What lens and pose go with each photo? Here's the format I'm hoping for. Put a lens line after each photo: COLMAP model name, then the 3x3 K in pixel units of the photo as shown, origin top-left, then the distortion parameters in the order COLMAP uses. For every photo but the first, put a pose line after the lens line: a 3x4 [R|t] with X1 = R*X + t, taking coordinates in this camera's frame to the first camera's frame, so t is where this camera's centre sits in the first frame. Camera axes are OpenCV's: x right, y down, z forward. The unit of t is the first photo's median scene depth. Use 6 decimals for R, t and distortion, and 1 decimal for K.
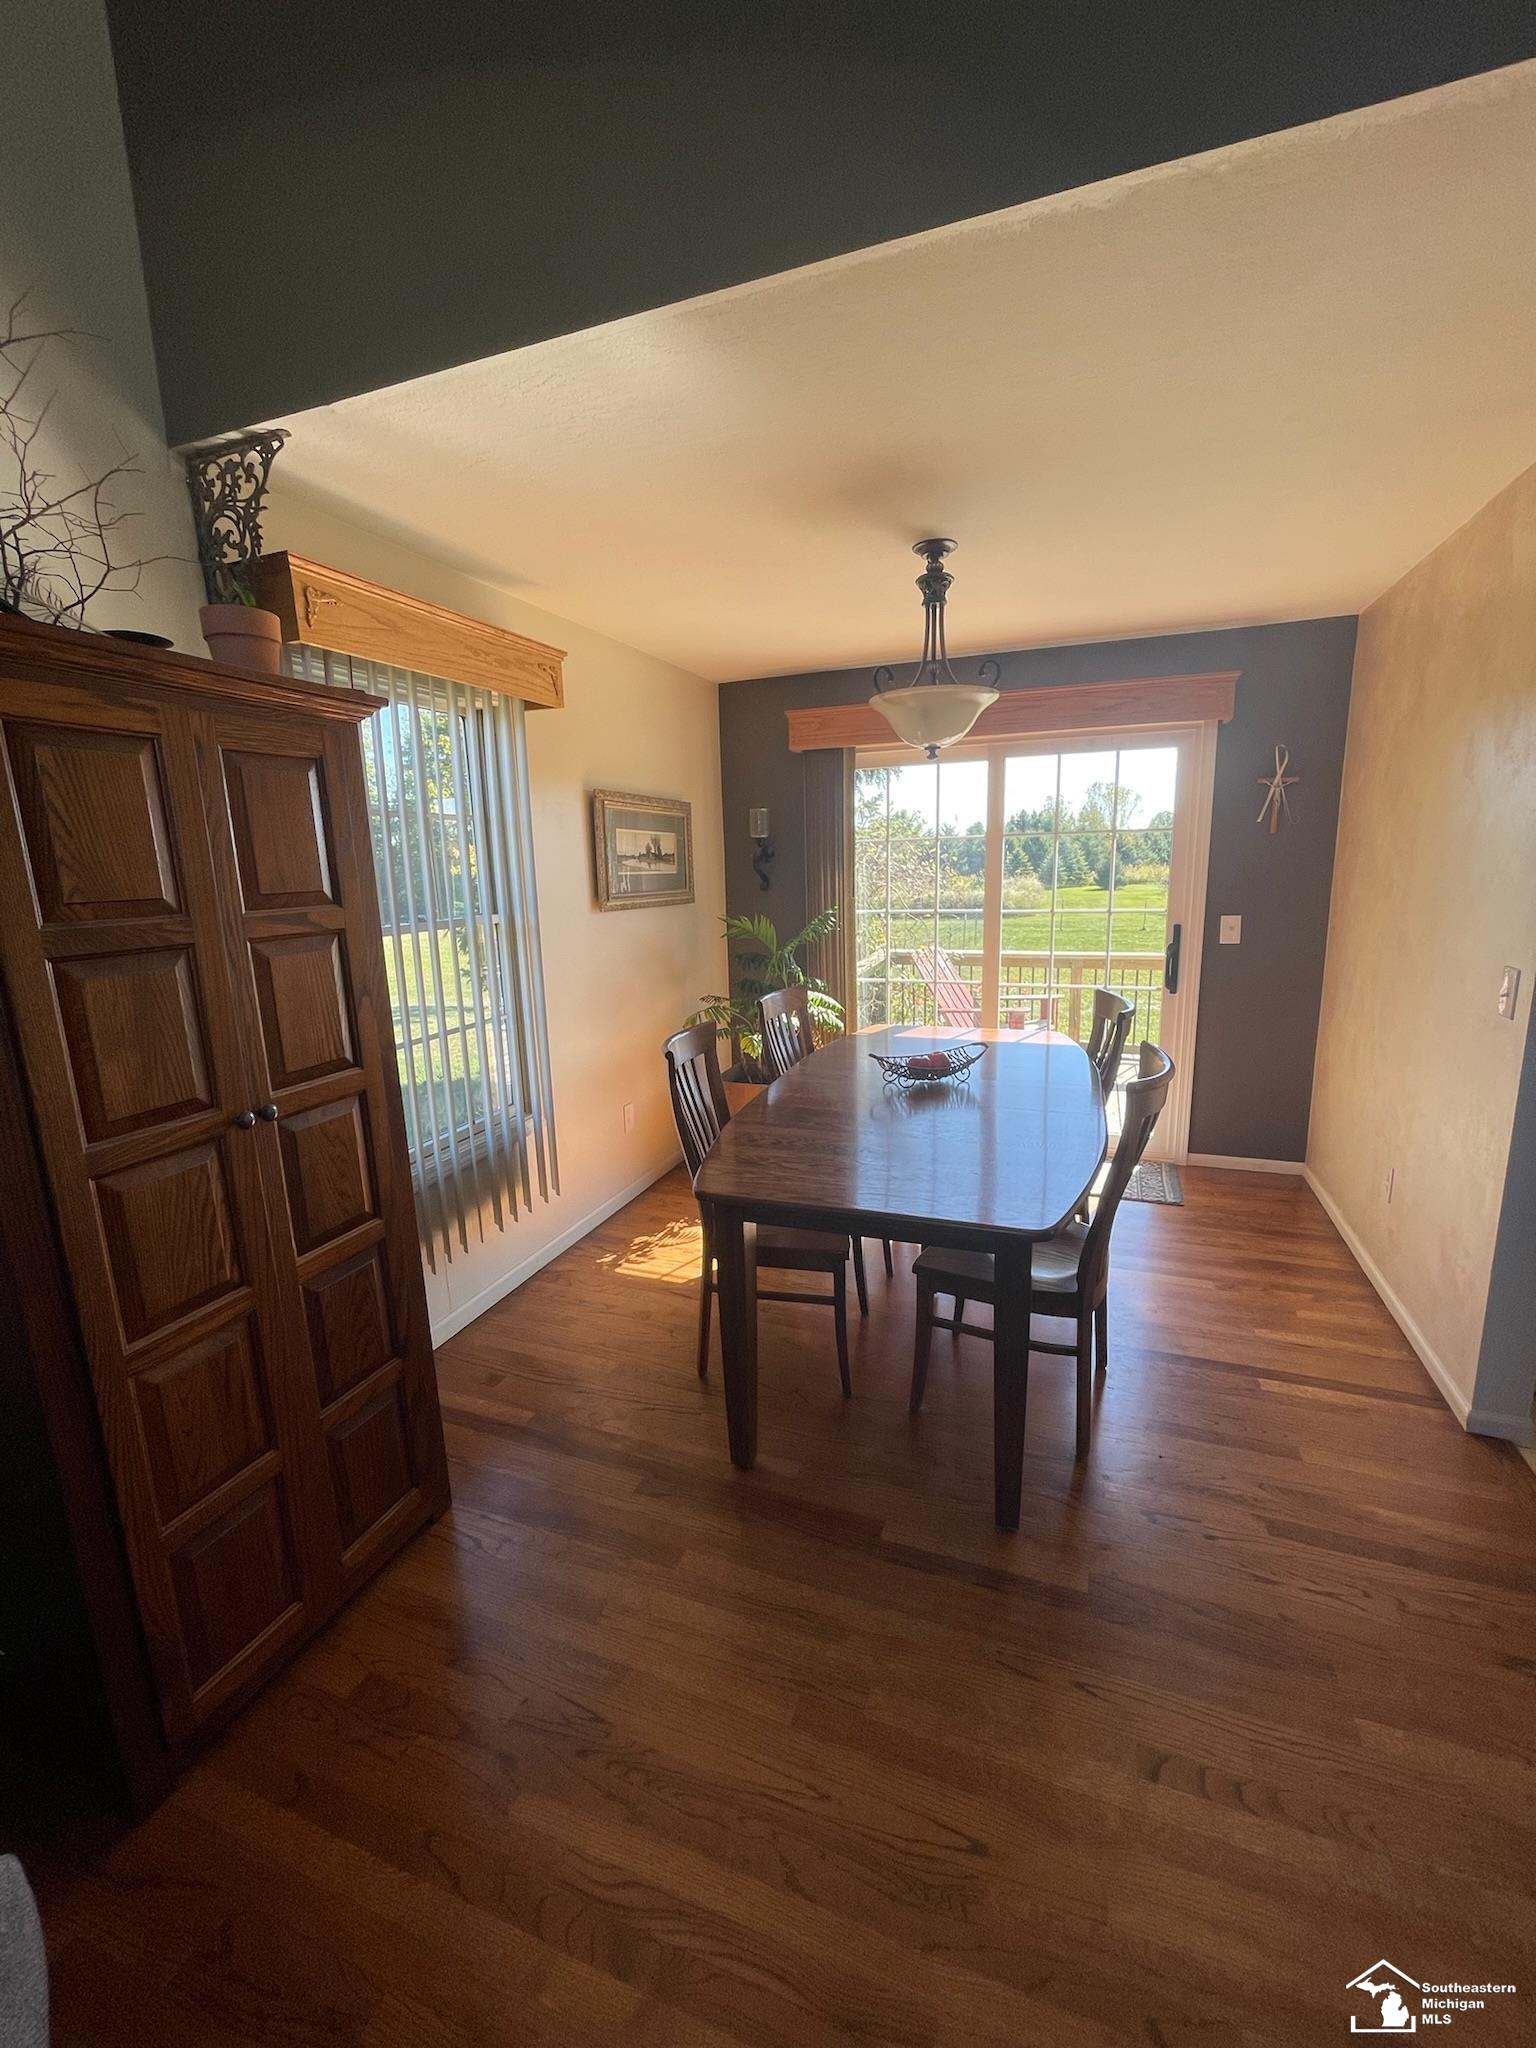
lens RADIAL K [[820.4, 0, 768.6], [0, 820.4, 1017.4], [0, 0, 1]] dist [-0.010911, -0.000141]
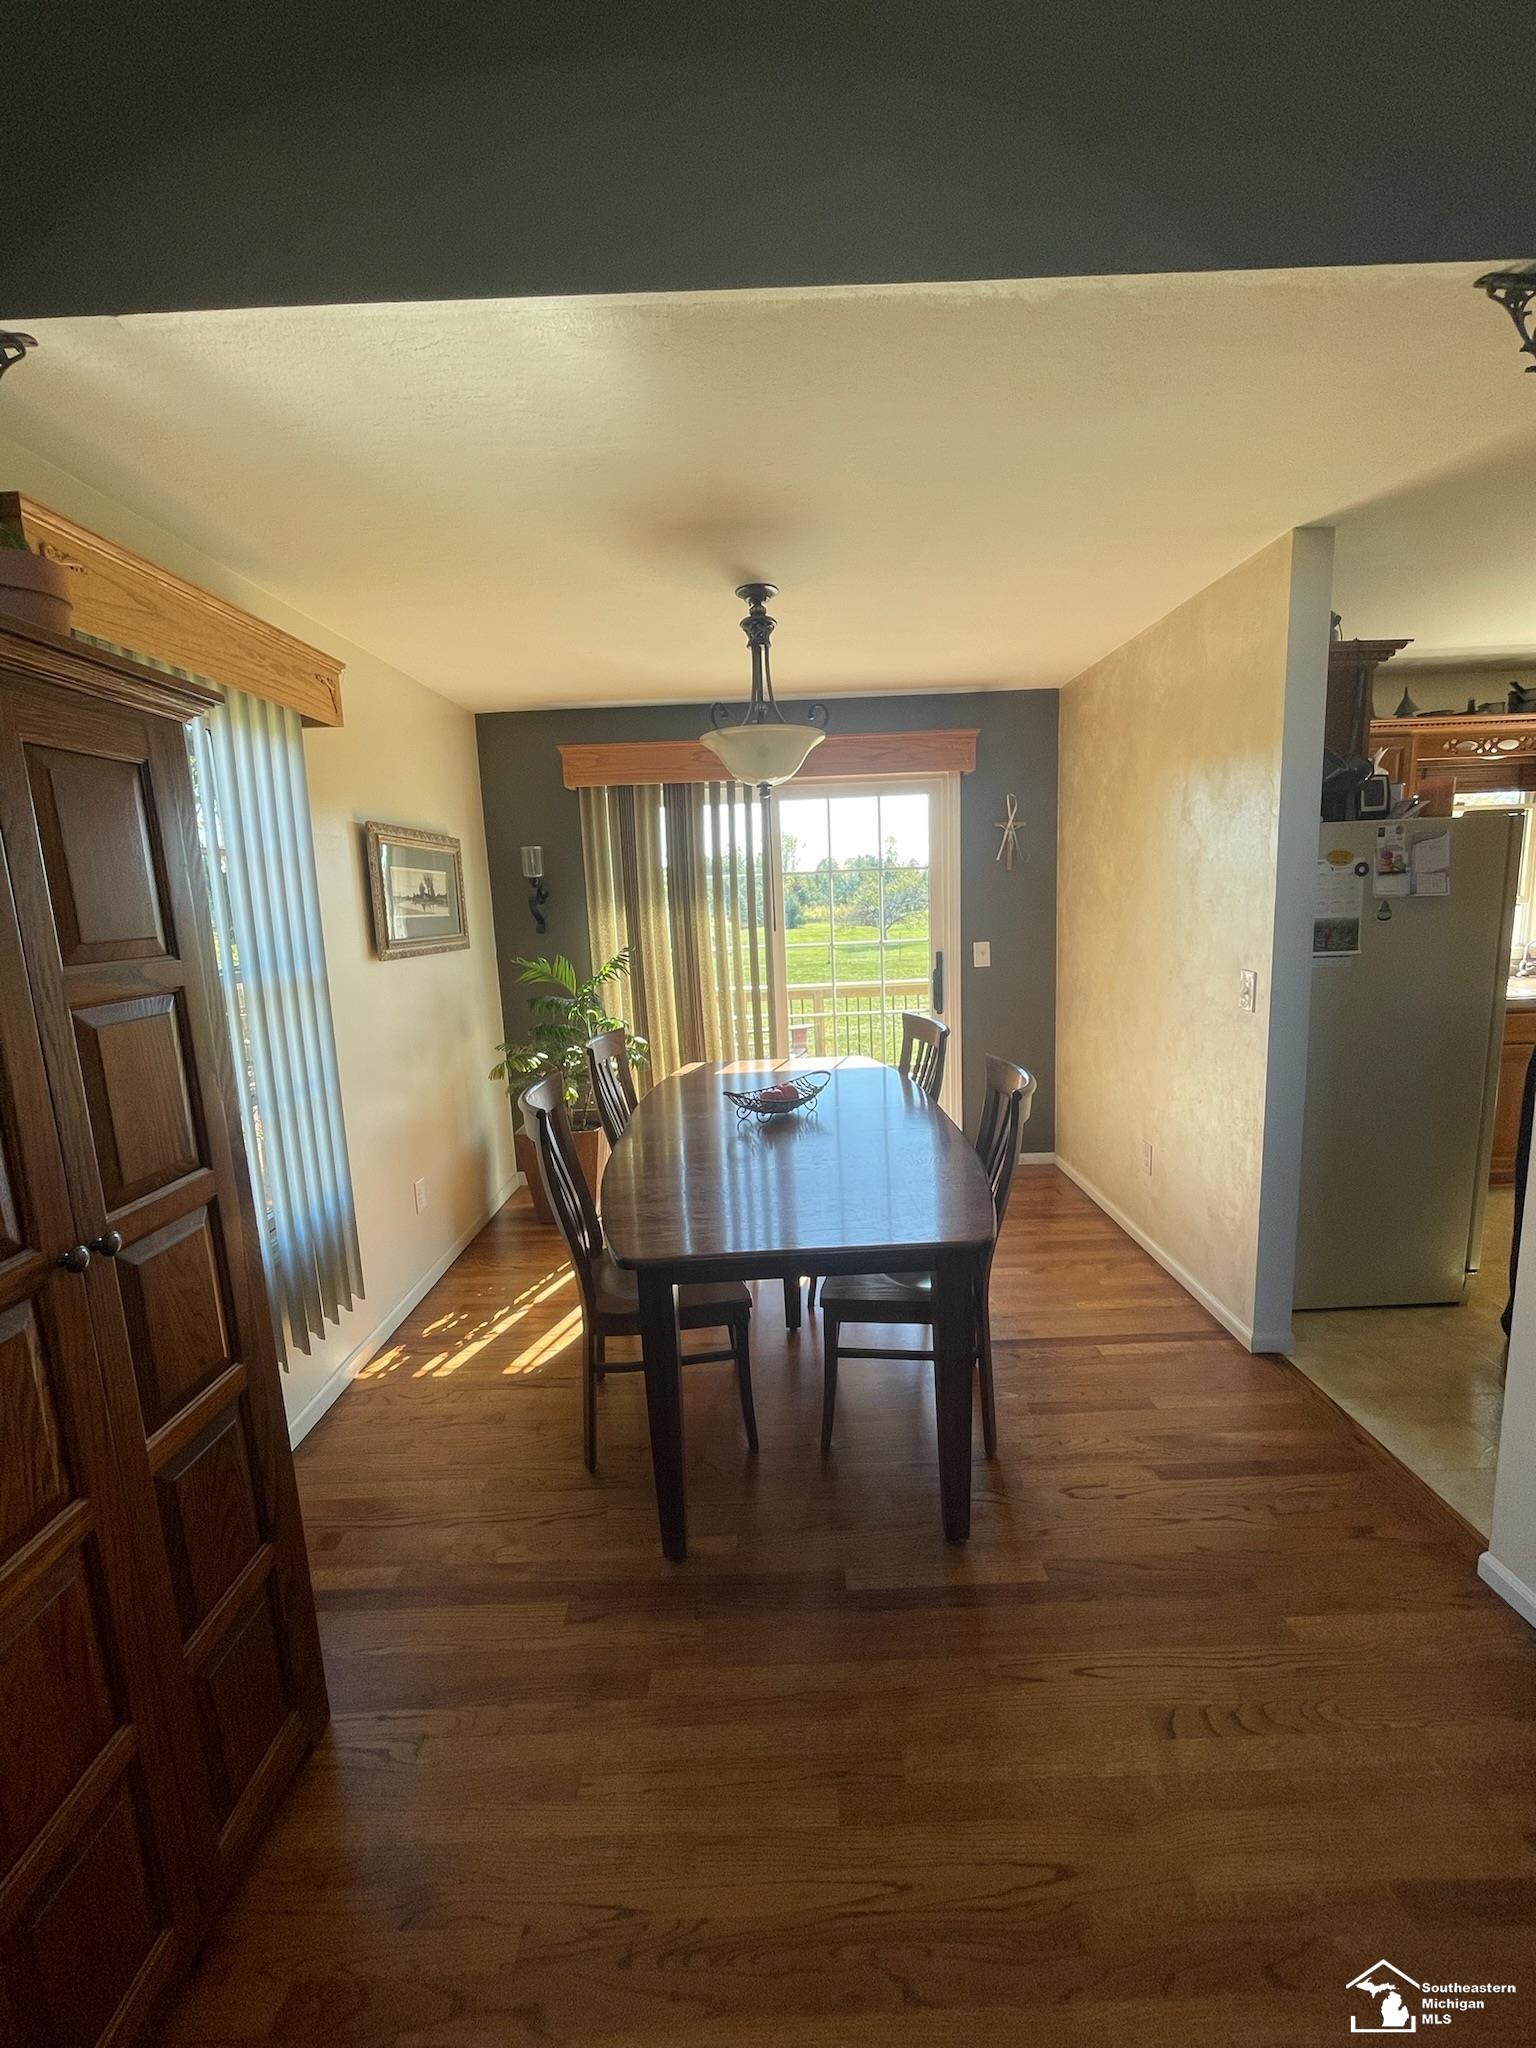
lens RADIAL K [[820.4, 0, 768.6], [0, 820.4, 1017.4], [0, 0, 1]] dist [-0.010911, -0.000141]
pose [[0.933132, -0.064752, 0.353655, -0.191463], [0.083251, 0.995829, -0.037331, -0.003945], [-0.349763, 0.064277, 0.934631, 0.072050]]
